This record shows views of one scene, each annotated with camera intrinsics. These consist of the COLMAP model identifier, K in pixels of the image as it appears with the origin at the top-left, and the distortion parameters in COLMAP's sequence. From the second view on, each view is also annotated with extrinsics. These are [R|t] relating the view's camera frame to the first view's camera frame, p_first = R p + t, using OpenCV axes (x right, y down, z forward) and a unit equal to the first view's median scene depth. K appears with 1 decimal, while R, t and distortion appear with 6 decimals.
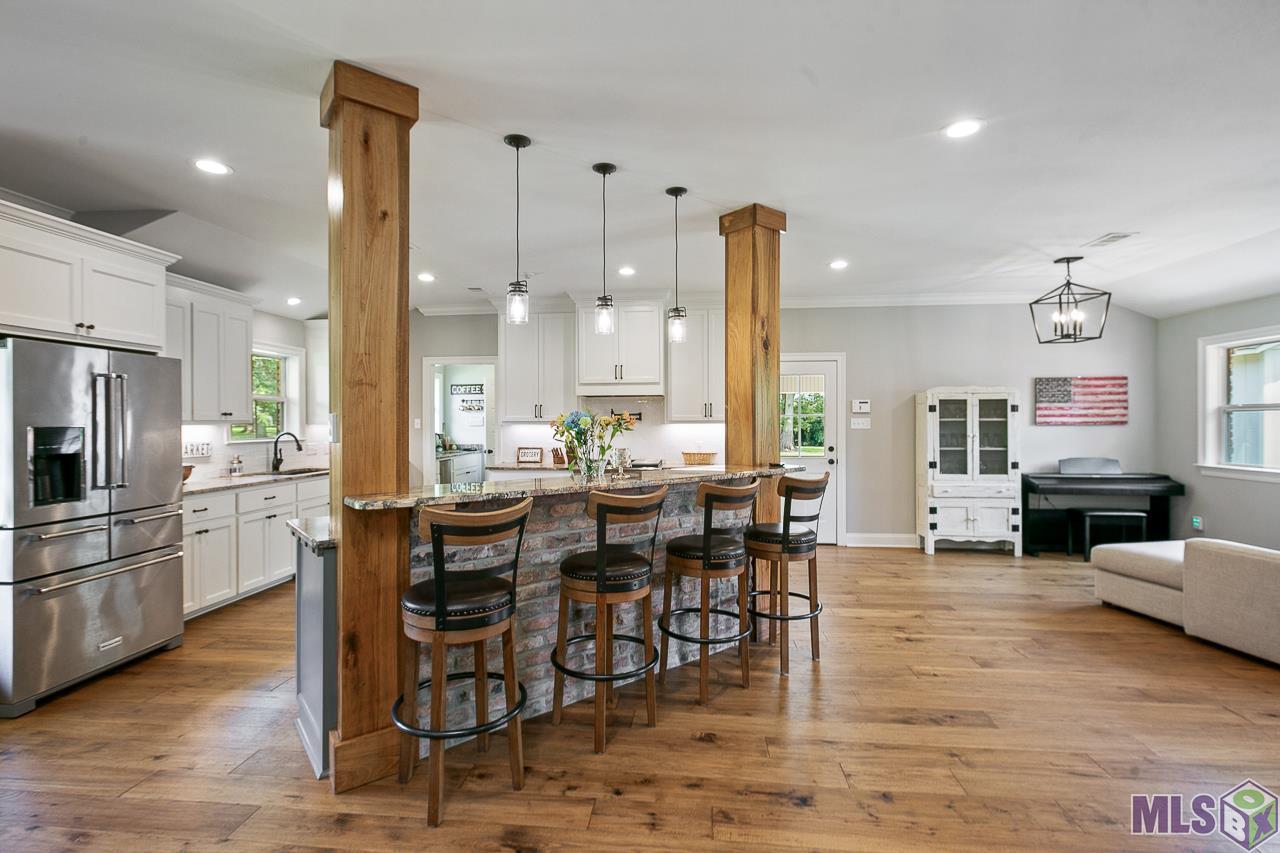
lens RADIAL K [[591.6, 0, 634.9], [0, 591.6, 425.5], [0, 0, 1]] dist [-0.003301, -0.000023]
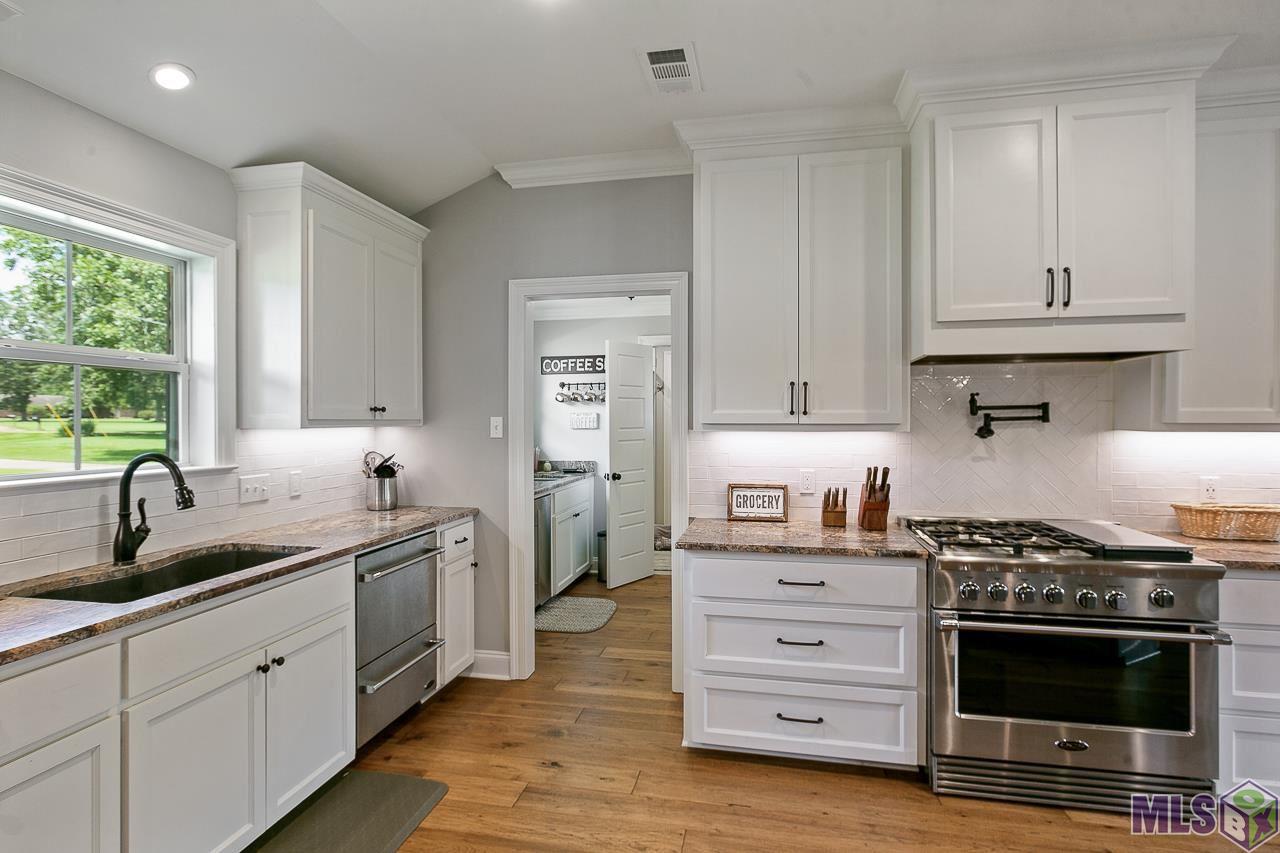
lens RADIAL K [[652.7, 0, 642.1], [0, 652.7, 422.0], [0, 0, 1]] dist [-0.000733, -0.000015]
pose [[0.995775, 0.003606, -0.091752, -0.240501], [-0.003882, 0.999988, -0.002828, -0.006796], [0.091741, 0.003173, 0.995778, 0.582456]]
